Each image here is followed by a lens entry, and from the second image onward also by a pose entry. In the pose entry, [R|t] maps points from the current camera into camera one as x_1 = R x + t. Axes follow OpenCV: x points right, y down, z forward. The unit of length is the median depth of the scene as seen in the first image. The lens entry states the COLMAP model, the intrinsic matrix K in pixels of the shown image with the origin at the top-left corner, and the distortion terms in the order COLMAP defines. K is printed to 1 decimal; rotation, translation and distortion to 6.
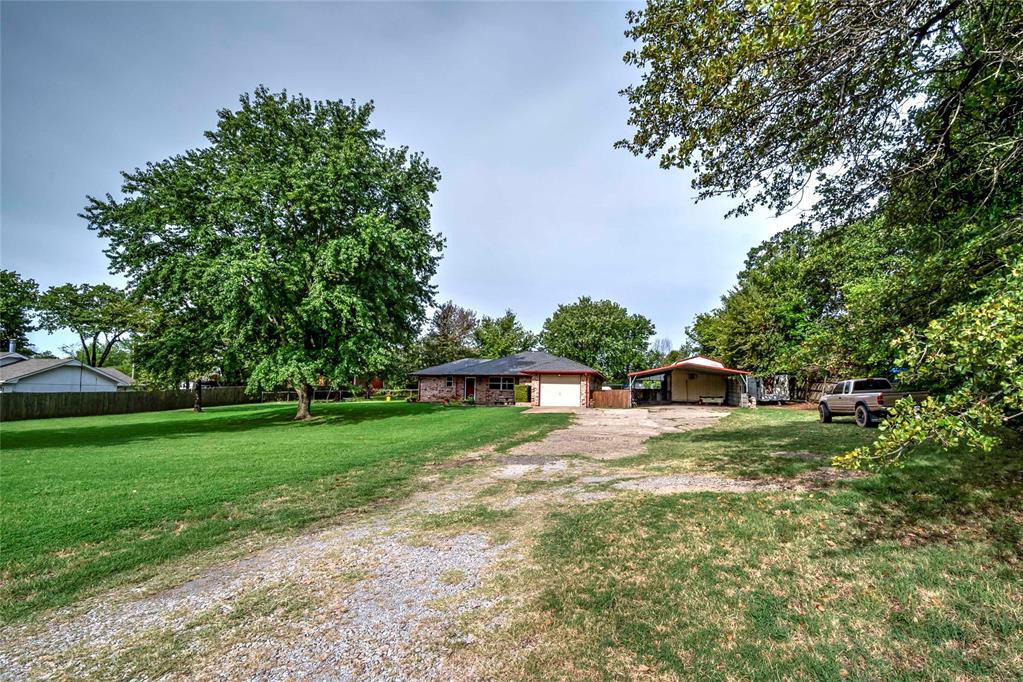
lens RADIAL K [[496.9, 0, 533.6], [0, 496.9, 343.6], [0, 0, 1]] dist [-0.005821, -0.000738]
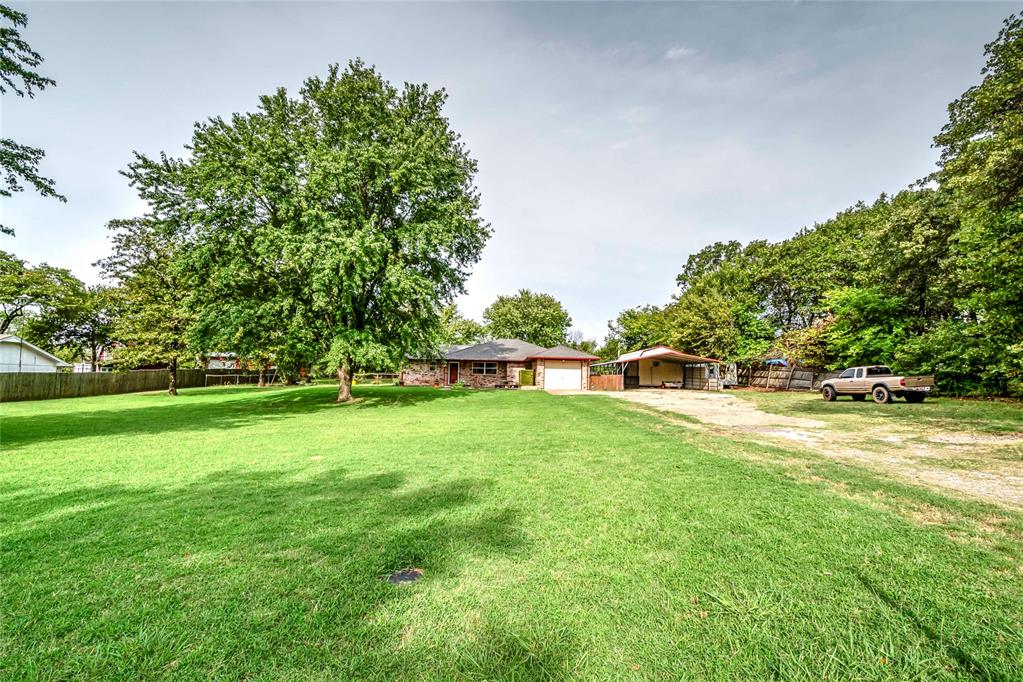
lens RADIAL K [[472.1, 0, 505.6], [0, 472.1, 343.9], [0, 0, 1]] dist [-0.003752, -0.003900]
pose [[0.975073, 0.022975, 0.220693, -0.269836], [-0.028015, 0.999413, 0.019734, 0.007805], [-0.220110, -0.025425, 0.975144, 0.010204]]
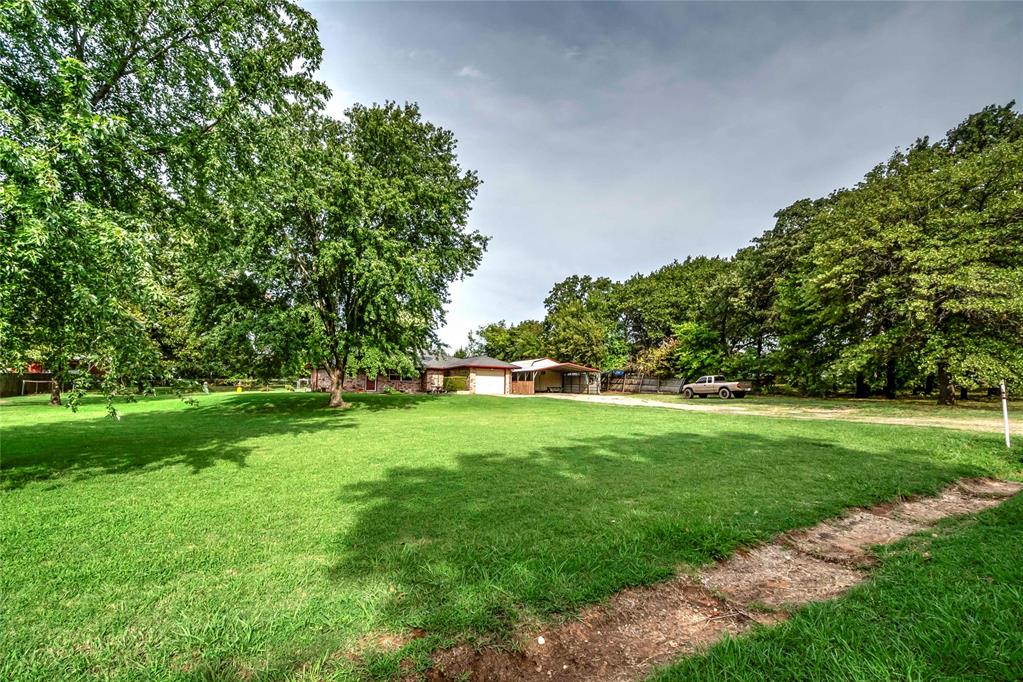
lens RADIAL K [[482.7, 0, 522.4], [0, 482.7, 341.0], [0, 0, 1]] dist [0.021568, 0.000379]
pose [[0.763891, 0.065196, 0.642044, -0.613463], [-0.064044, 0.997631, -0.025107, 0.015278], [-0.642160, -0.021940, 0.766257, -0.000847]]
